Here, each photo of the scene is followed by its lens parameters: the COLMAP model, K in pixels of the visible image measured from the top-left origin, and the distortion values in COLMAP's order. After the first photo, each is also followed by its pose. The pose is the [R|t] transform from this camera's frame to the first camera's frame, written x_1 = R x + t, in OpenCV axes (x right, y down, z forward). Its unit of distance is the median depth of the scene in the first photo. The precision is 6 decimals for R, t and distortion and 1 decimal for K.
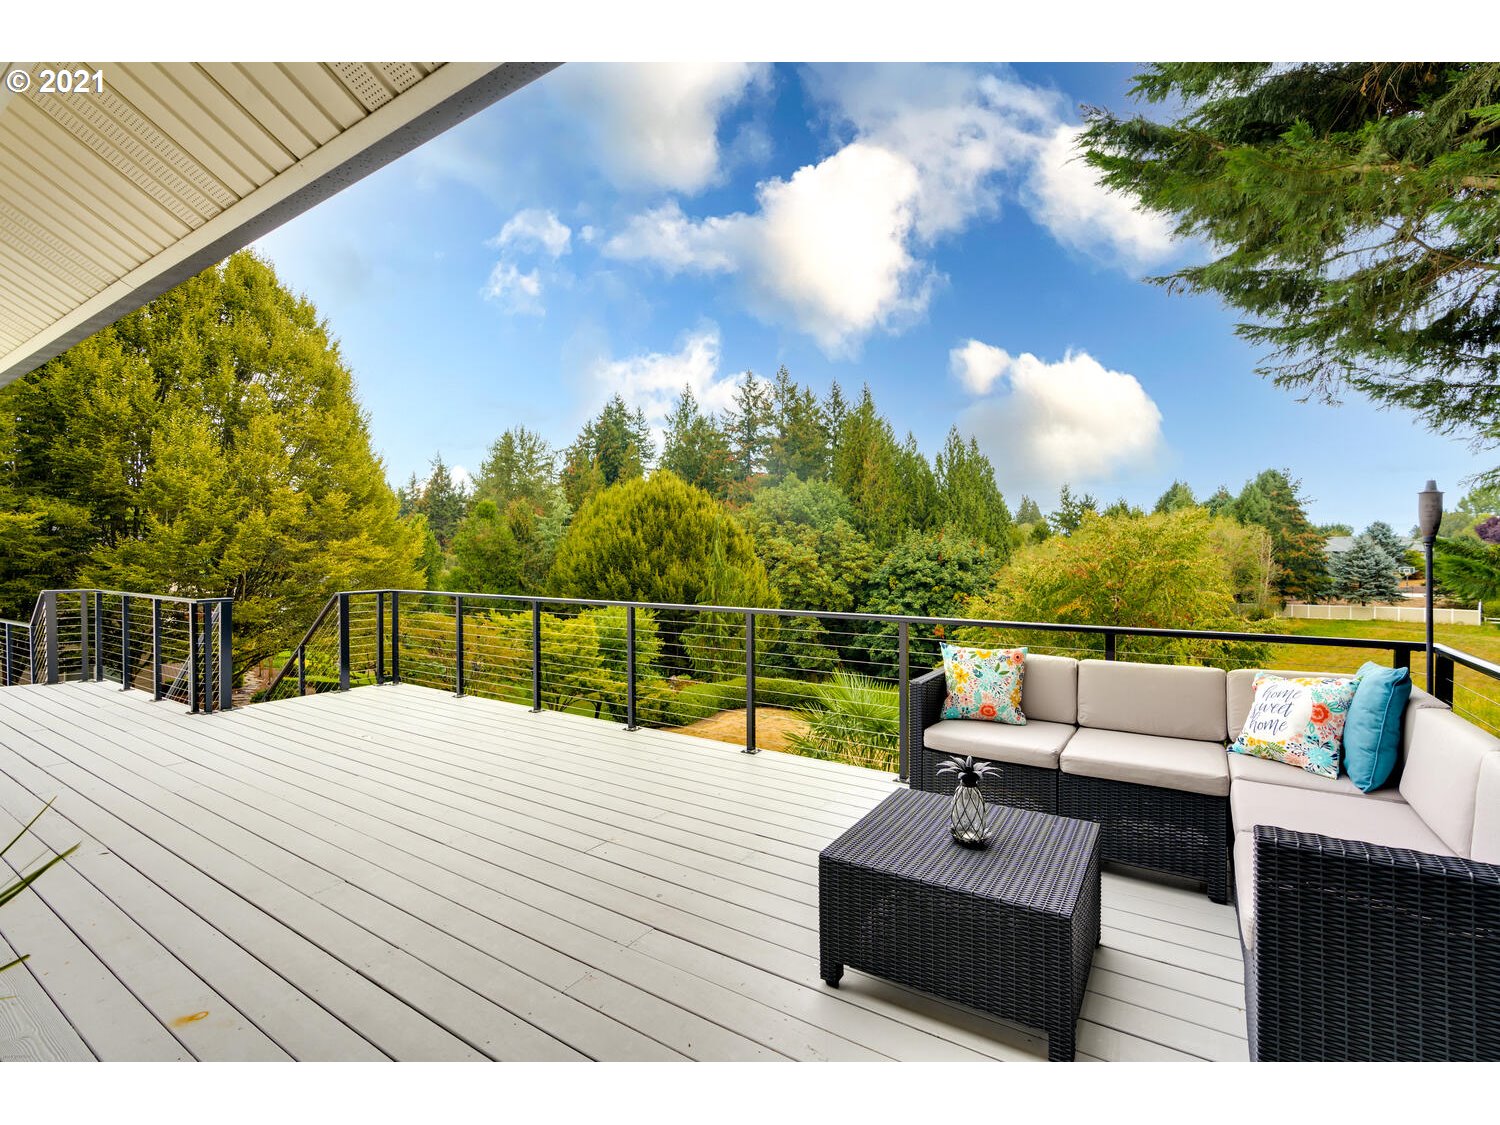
lens RADIAL K [[692.5, 0, 750.0], [0, 692.5, 562.5], [0, 0, 1]] dist [-0.010047, 0.008268]
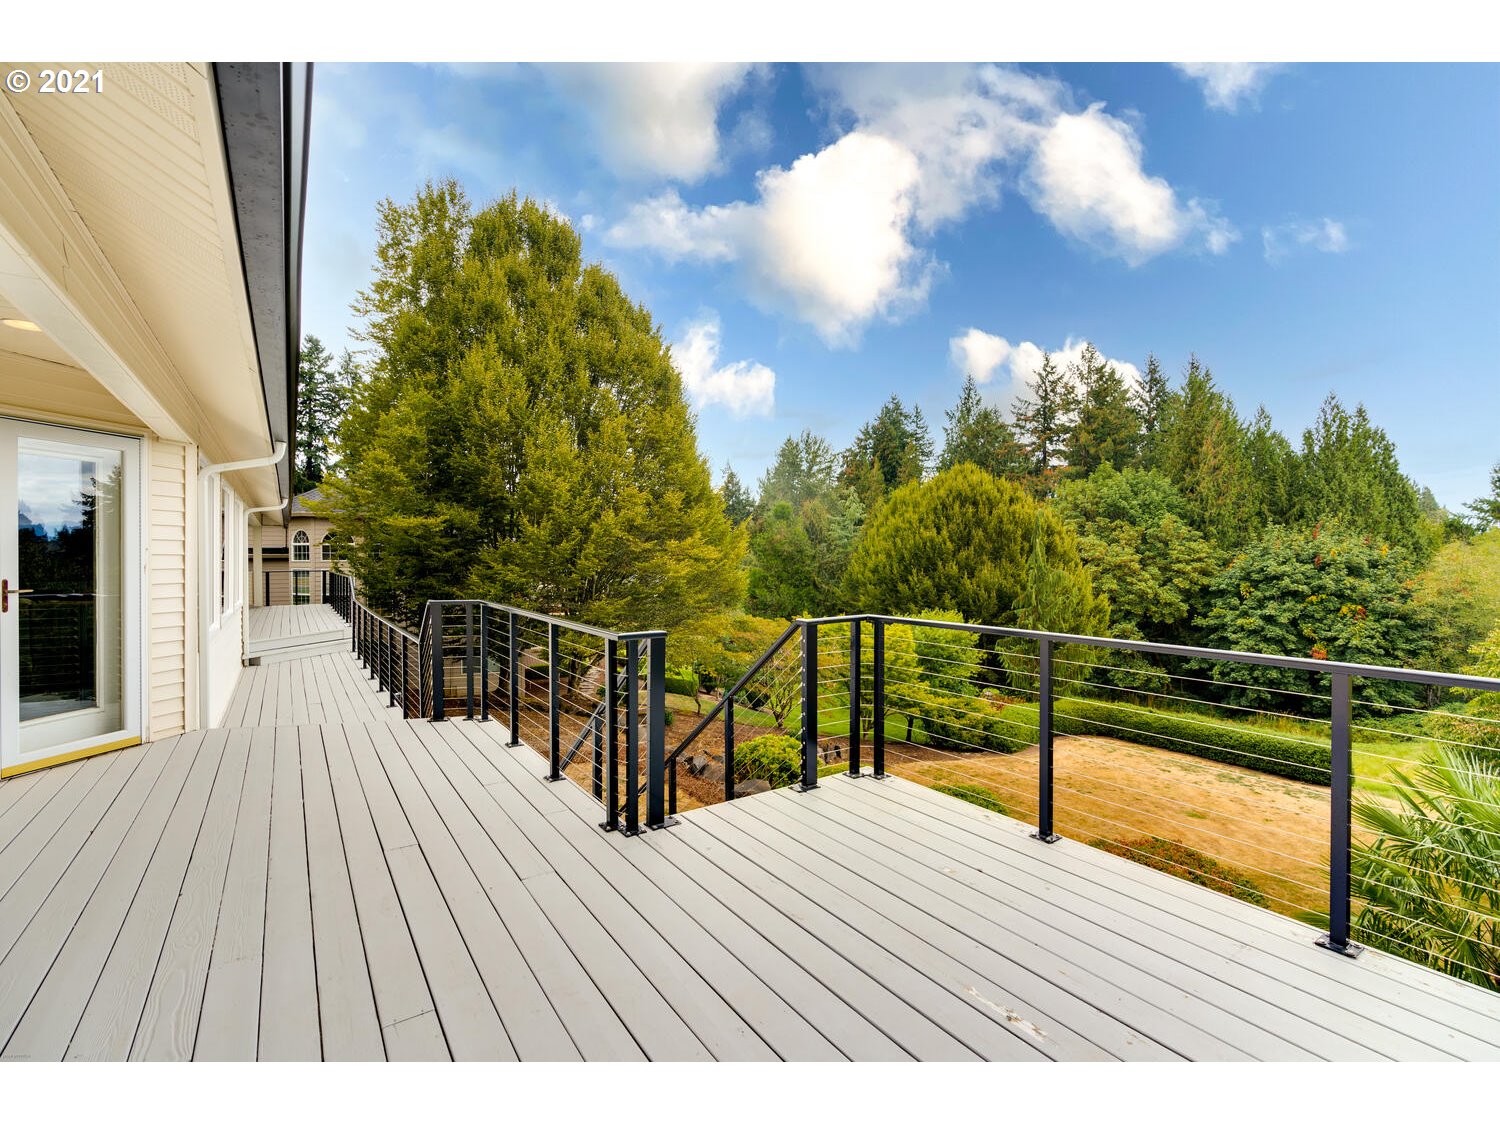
lens RADIAL K [[681.4, 0, 753.7], [0, 681.4, 561.0], [0, 0, 1]] dist [-0.002538, 0.001001]
pose [[0.928708, 0.004527, -0.370784, -0.036660], [-0.005637, 0.999982, -0.001910, -0.000418], [0.370769, 0.003864, 0.928717, 0.039016]]
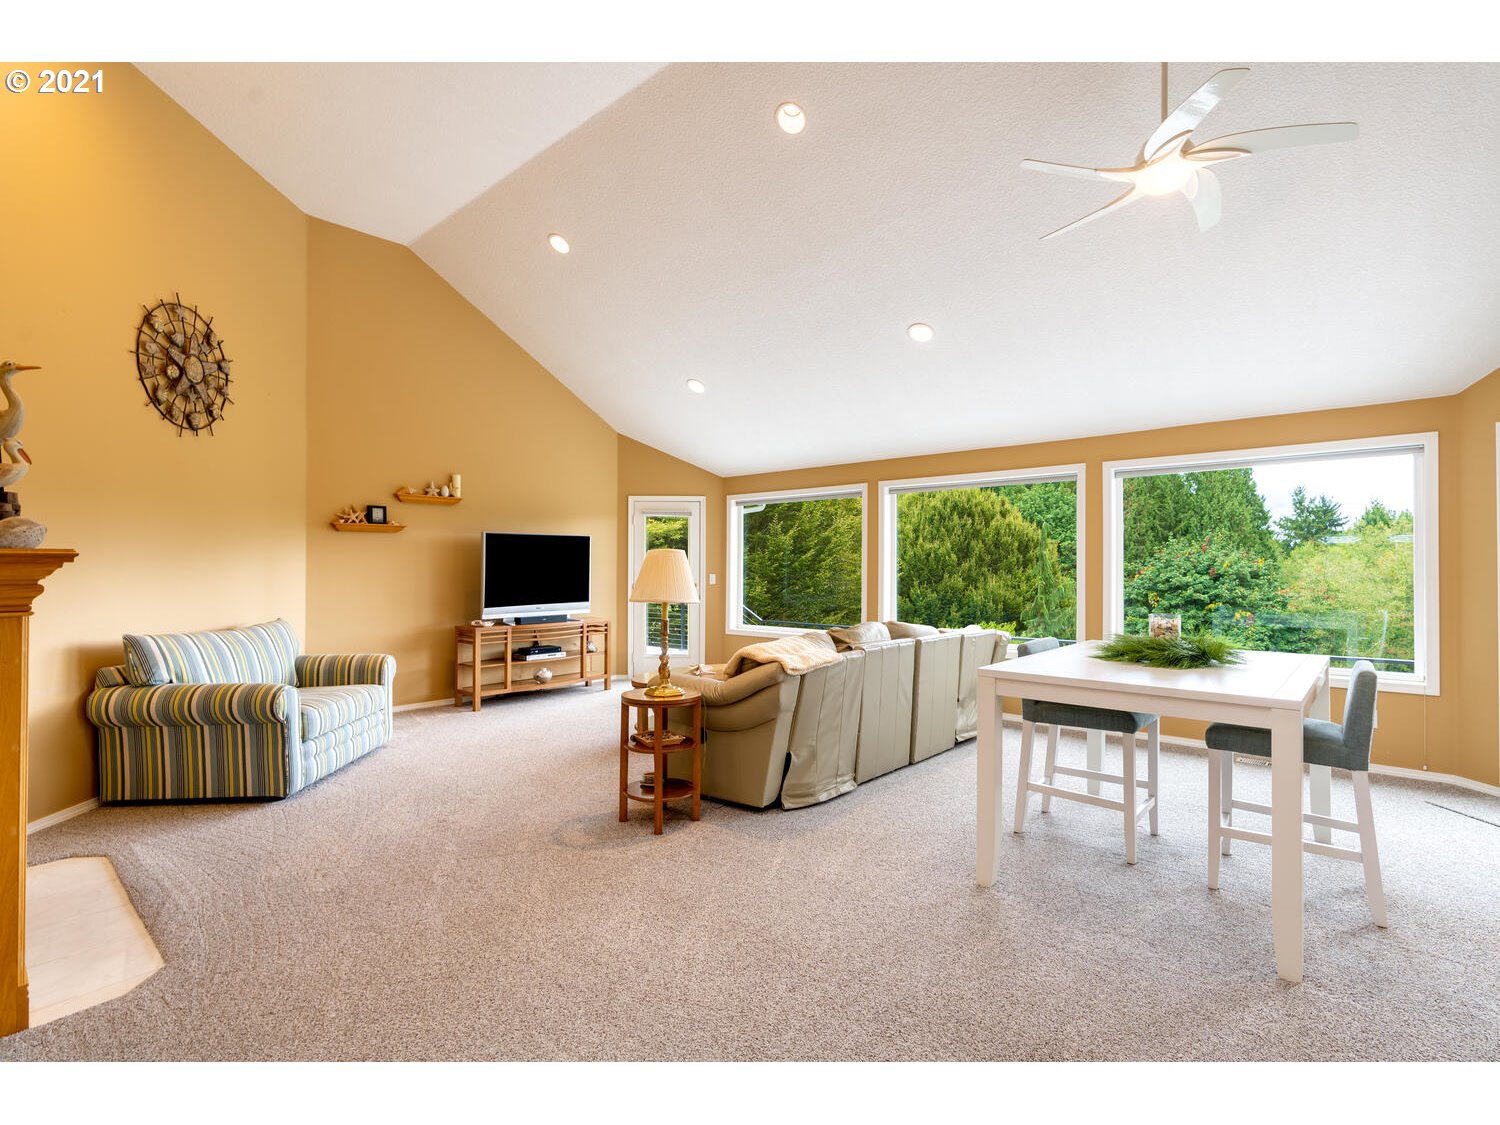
lens RADIAL K [[724.9, 0, 752.4], [0, 724.9, 560.2], [0, 0, 1]] dist [-0.001212, 0.000204]
pose [[0.988559, -0.000010, -0.150837, -0.164401], [-0.003177, 0.999777, -0.020889, 0.000294], [0.150803, 0.021129, 0.988338, 0.012041]]
